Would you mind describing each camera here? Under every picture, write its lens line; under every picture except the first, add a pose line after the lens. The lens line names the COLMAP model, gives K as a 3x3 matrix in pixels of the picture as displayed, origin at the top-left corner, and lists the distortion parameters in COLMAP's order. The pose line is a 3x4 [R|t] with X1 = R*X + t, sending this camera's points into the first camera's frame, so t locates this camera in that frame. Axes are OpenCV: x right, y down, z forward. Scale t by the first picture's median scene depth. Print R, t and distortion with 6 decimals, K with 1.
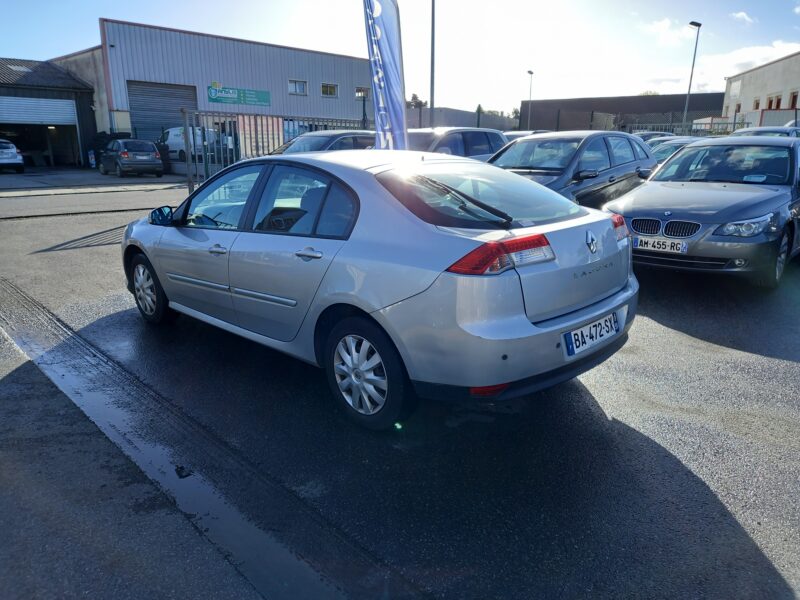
lens RADIAL K [[580.6, 0, 403.2], [0, 580.6, 301.2], [0, 0, 1]] dist [0.079589, -0.075050]
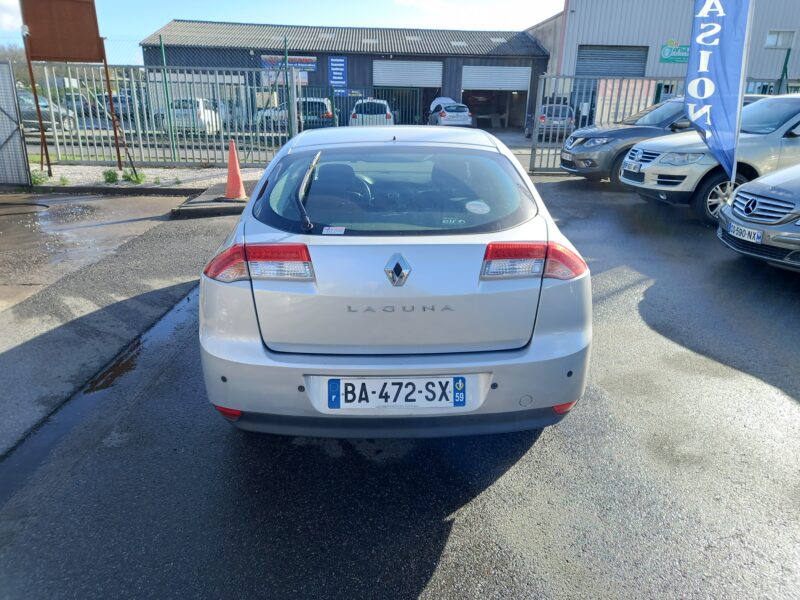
lens RADIAL K [[580.6, 0, 403.2], [0, 580.6, 301.2], [0, 0, 1]] dist [0.079589, -0.075050]
pose [[0.726466, 0.230593, -0.647359, 0.170742], [-0.193221, 0.972558, 0.129598, -0.033741], [0.659479, 0.030935, 0.751087, 0.099609]]
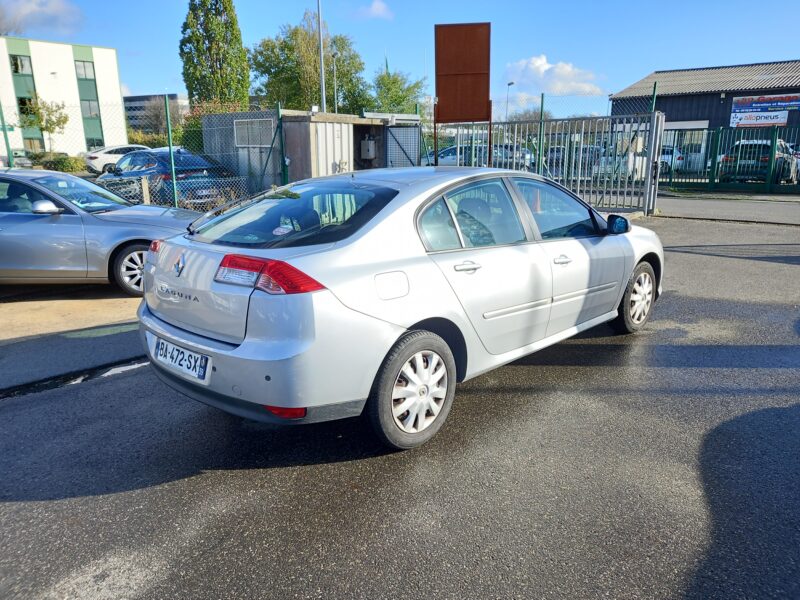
lens RADIAL K [[580.6, 0, 403.2], [0, 580.6, 301.2], [0, 0, 1]] dist [0.079589, -0.075050]
pose [[0.018187, 0.249686, -0.968156, 0.278226], [-0.250196, 0.938645, 0.237375, -0.079950], [0.968024, 0.237912, 0.079542, 0.277783]]
